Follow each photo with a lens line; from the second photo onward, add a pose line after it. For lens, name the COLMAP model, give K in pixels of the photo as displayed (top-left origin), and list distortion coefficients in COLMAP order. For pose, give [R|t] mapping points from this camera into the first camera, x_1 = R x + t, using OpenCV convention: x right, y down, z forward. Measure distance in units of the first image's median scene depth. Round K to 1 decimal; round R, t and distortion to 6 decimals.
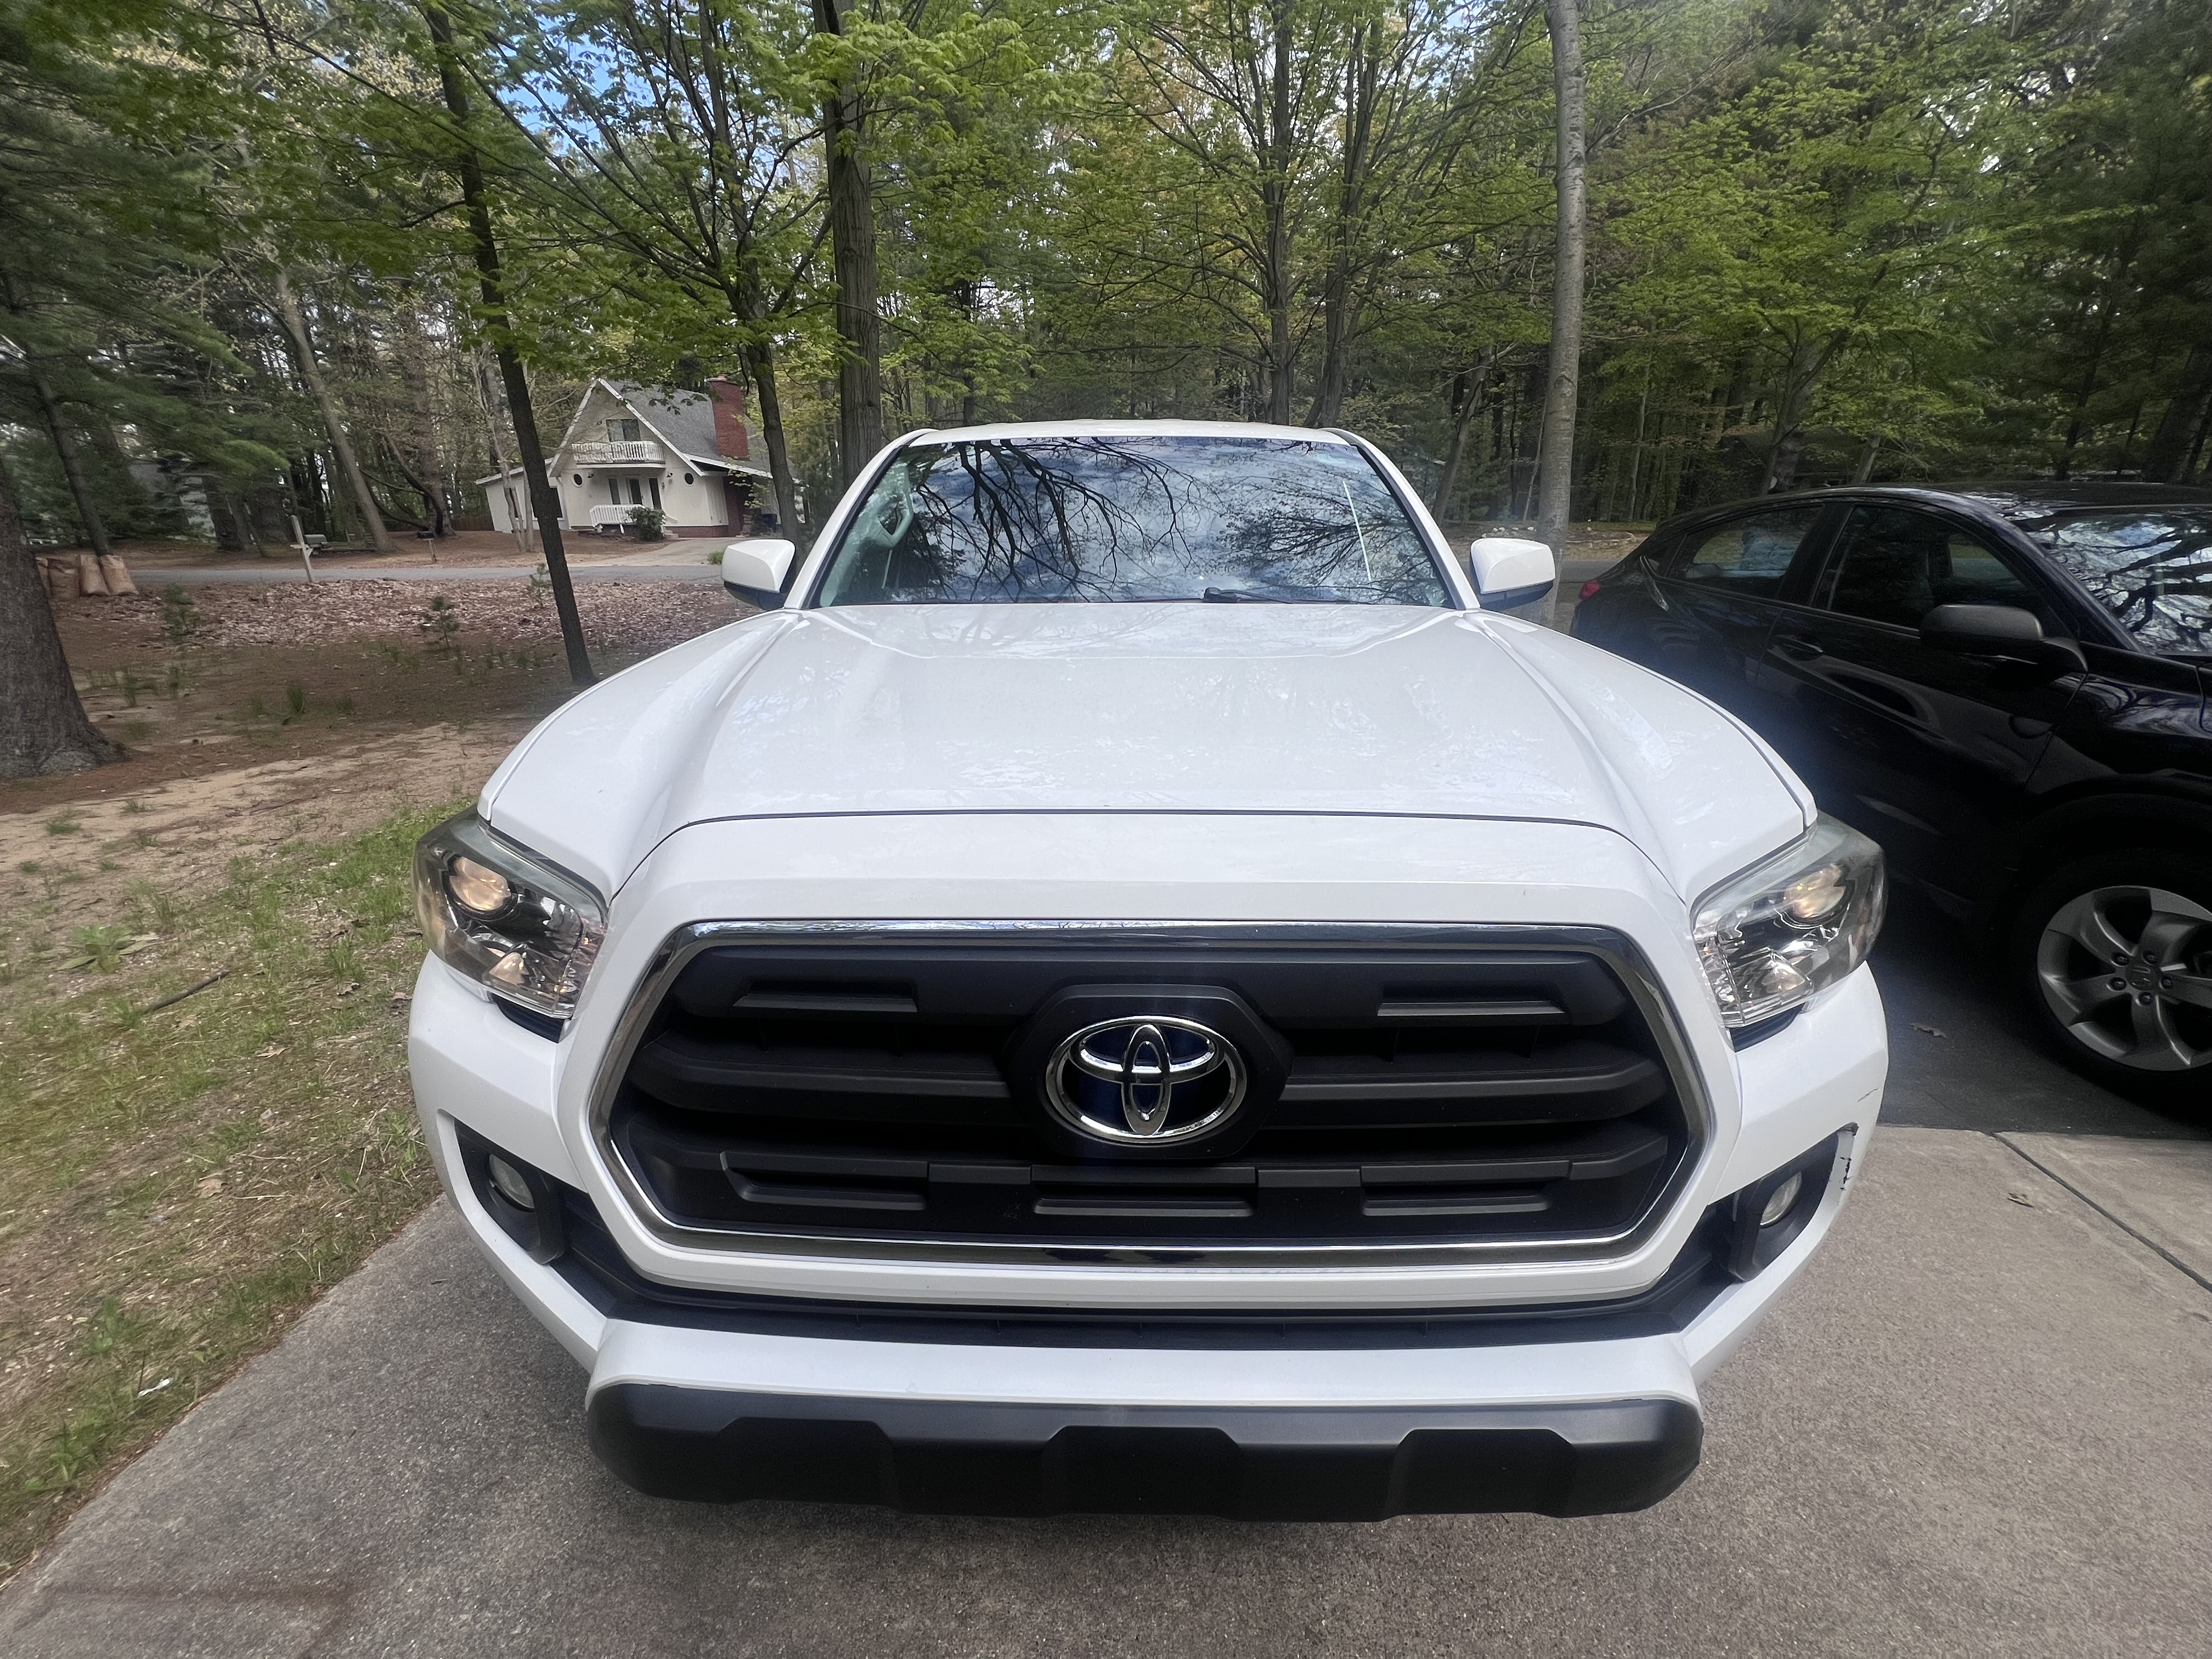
lens RADIAL K [[882.5, 0, 1108.4], [0, 882.5, 824.1], [0, 0, 1]] dist [-0.001085, -0.000089]
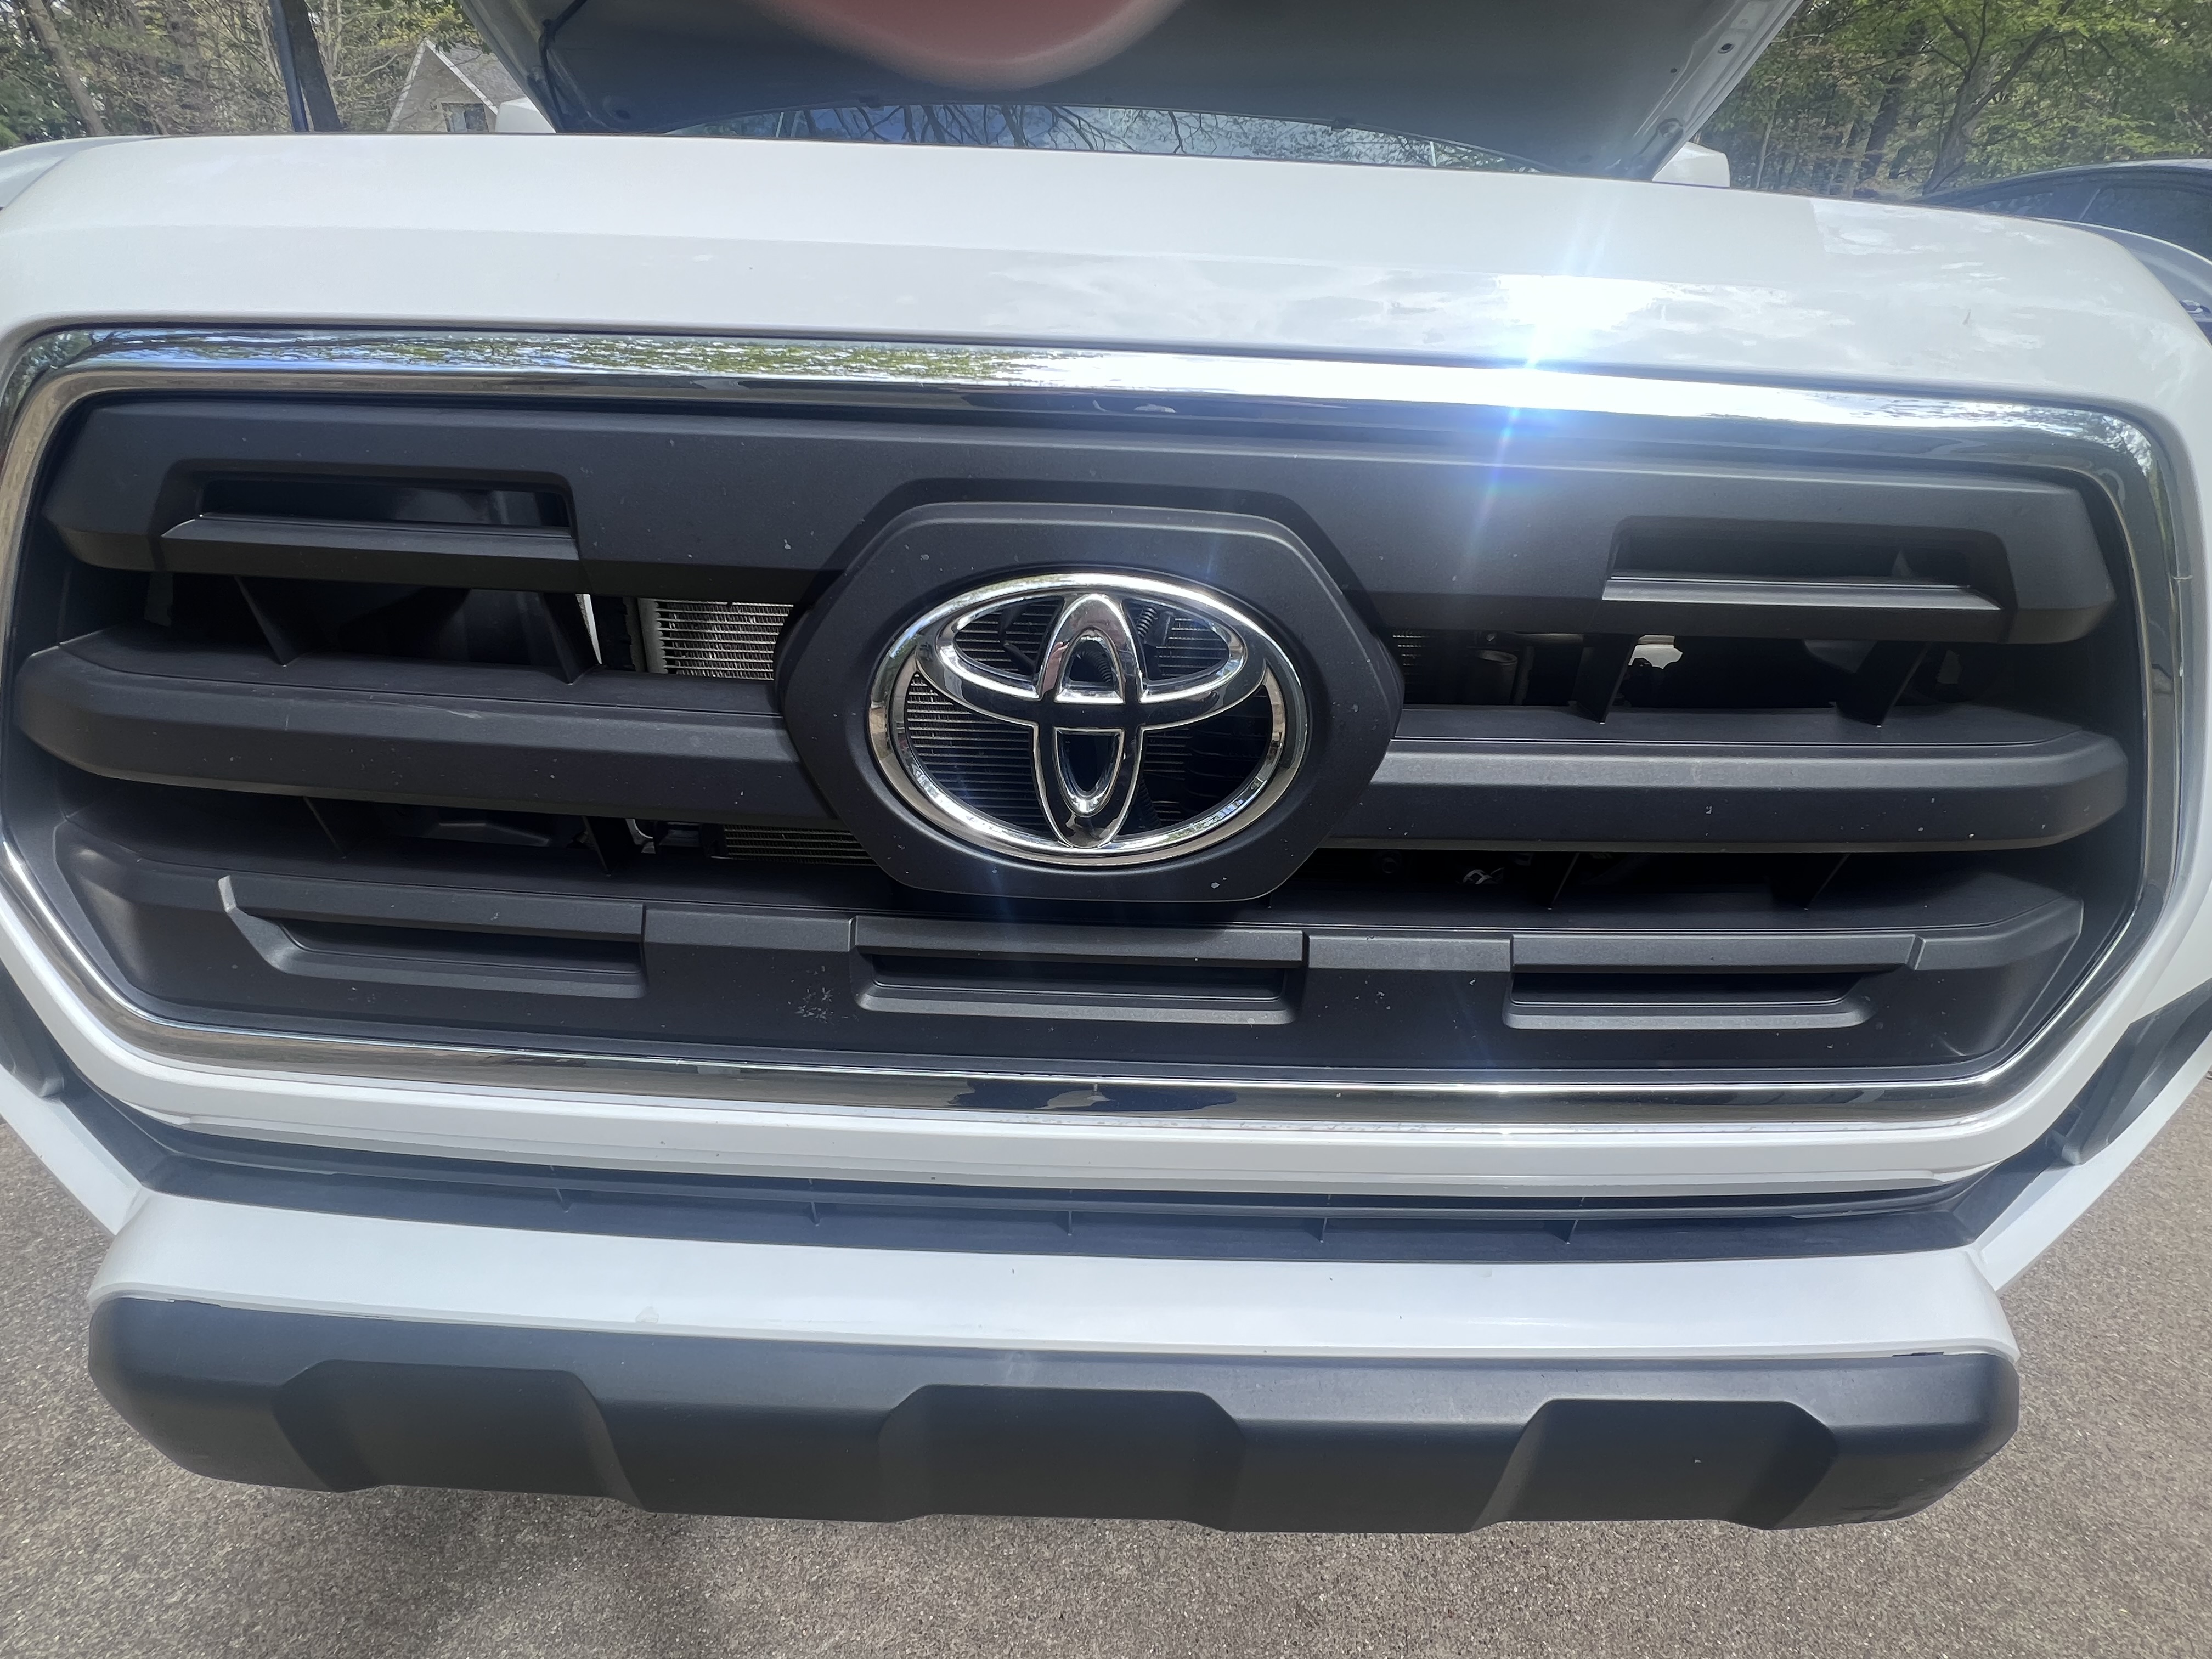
lens RADIAL K [[1008.3, 0, 1104.6], [0, 1008.3, 833.4], [0, 0, 1]] dist [-0.005638, 0.002047]
pose [[0.999085, 0.030011, 0.030459, 0.023214], [-0.034603, 0.985918, 0.163610, 0.163464], [-0.025120, -0.164514, 0.986055, 0.299581]]
